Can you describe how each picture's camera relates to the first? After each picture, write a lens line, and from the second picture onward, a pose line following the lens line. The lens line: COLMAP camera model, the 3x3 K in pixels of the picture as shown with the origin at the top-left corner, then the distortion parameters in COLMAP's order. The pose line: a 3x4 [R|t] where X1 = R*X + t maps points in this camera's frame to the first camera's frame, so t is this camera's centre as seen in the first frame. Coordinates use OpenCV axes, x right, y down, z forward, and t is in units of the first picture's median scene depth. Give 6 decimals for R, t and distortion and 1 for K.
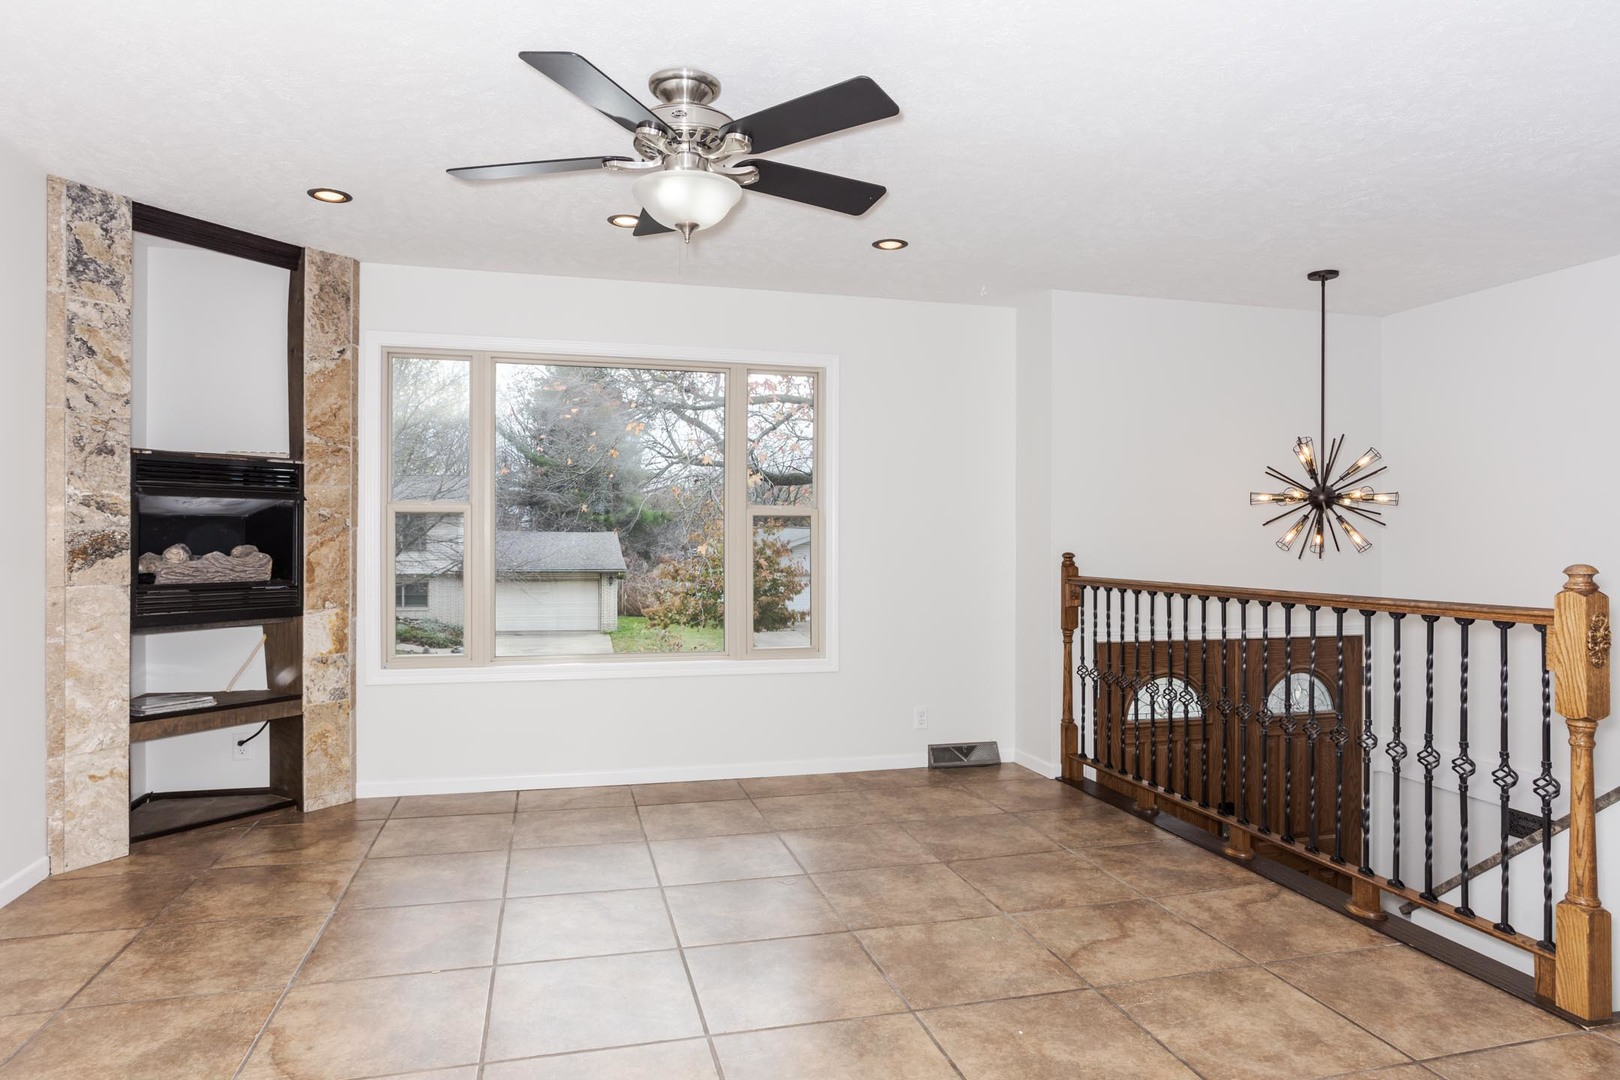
lens RADIAL K [[944.0, 0, 843.7], [0, 944.0, 537.4], [0, 0, 1]] dist [-0.040910, 0.031349]
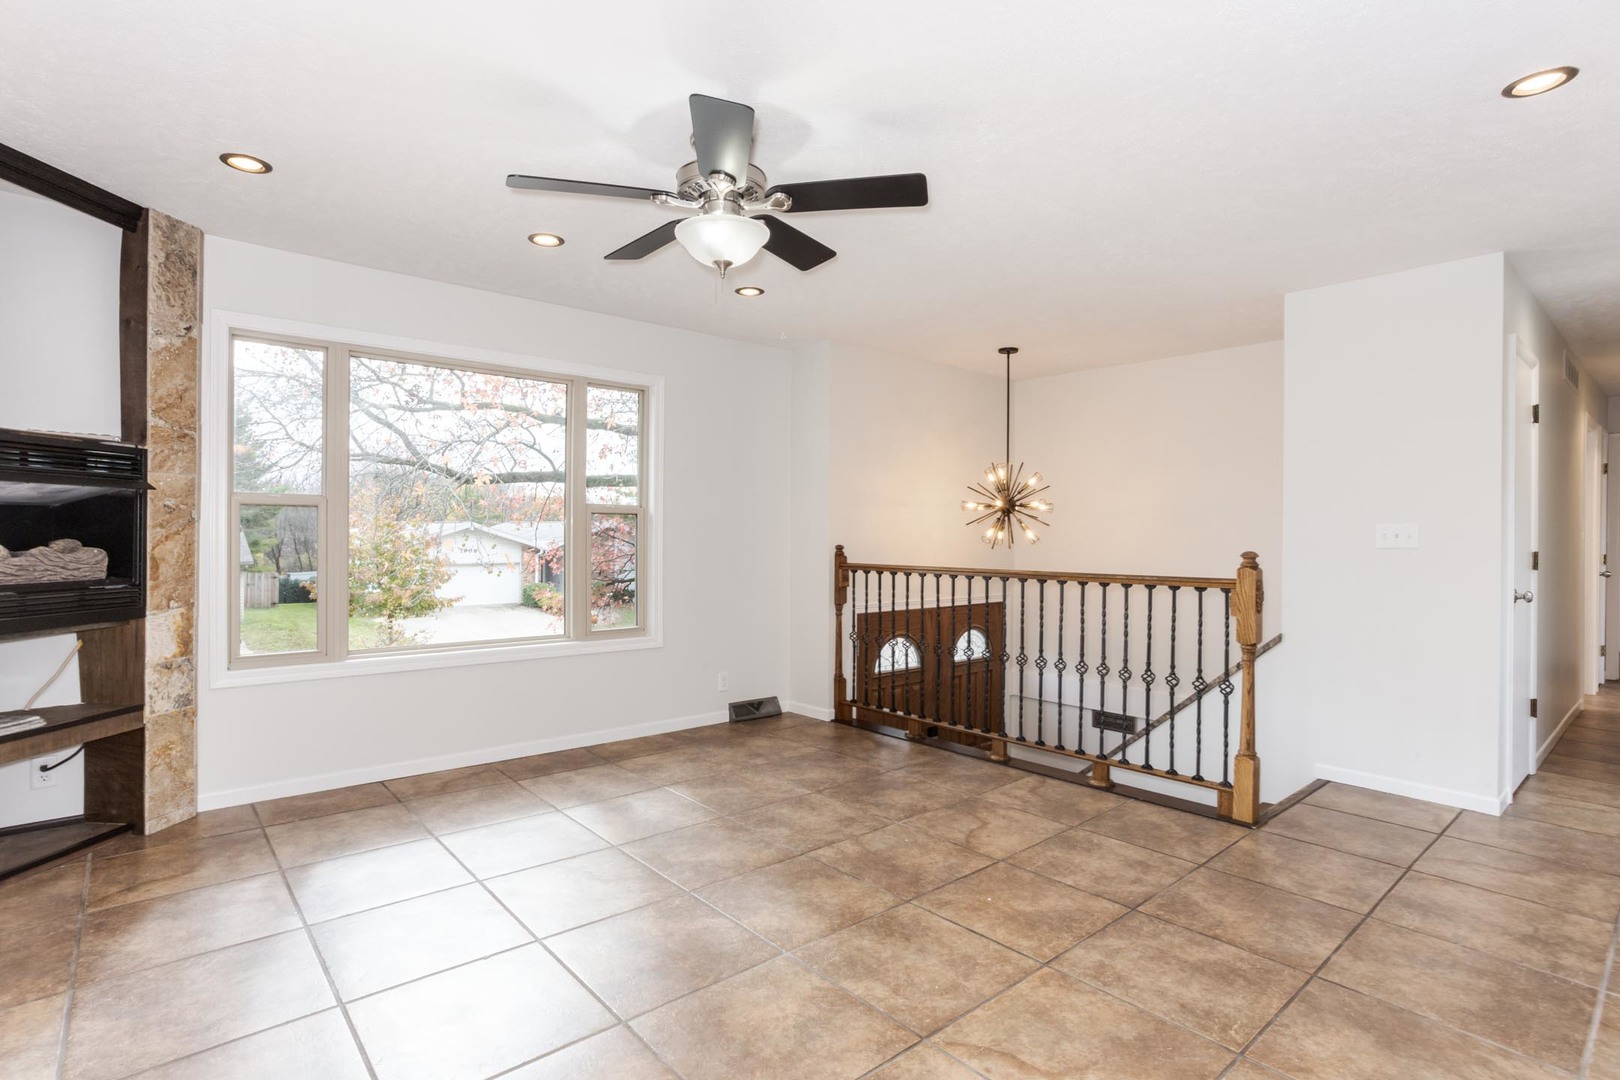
lens RADIAL K [[782.8, 0, 813.0], [0, 782.8, 533.8], [0, 0, 1]] dist [-0.056552, 0.032676]
pose [[0.904363, 0.002844, 0.426754, -0.320631], [-0.004085, 0.999990, 0.001993, -0.000785], [-0.426744, -0.003545, 0.904365, 0.060358]]
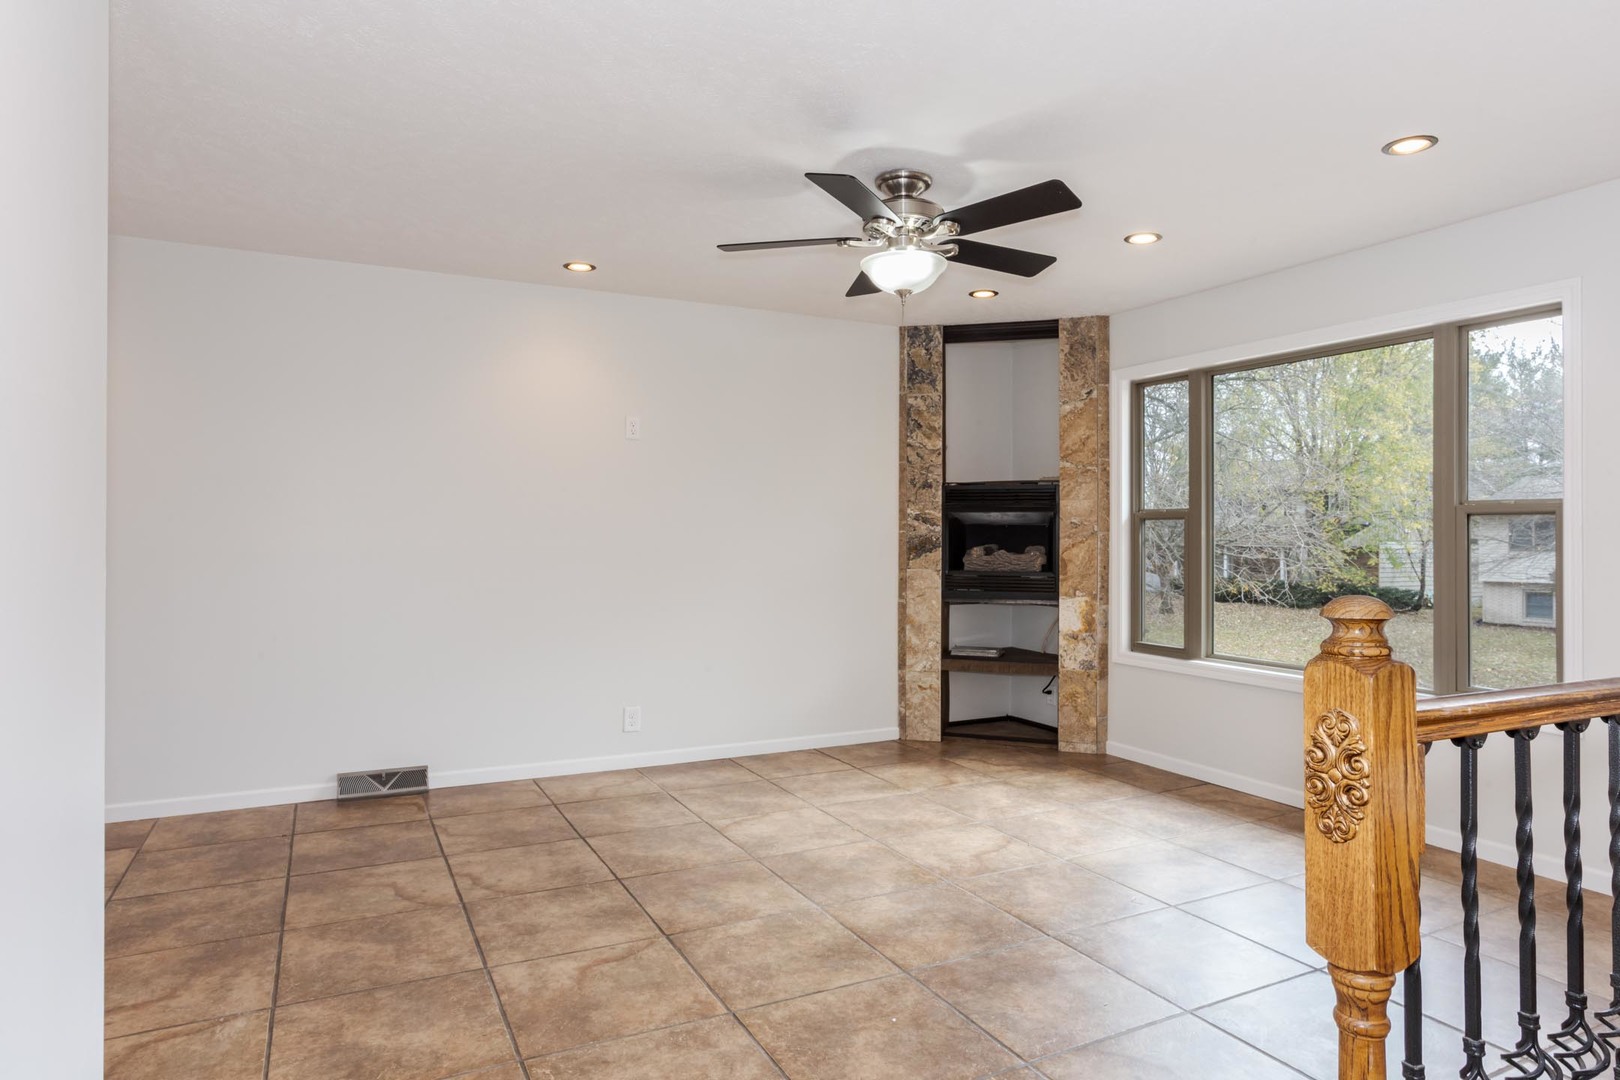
lens RADIAL K [[1024.2, 0, 895.3], [0, 1024.2, 533.7], [0, 0, 1]] dist [-0.040846, 0.000117]
pose [[0.236299, -0.007162, -0.971654, 0.781962], [-0.005614, 0.999946, -0.008736, 0.004719], [0.971664, 0.007519, 0.236246, 0.451440]]
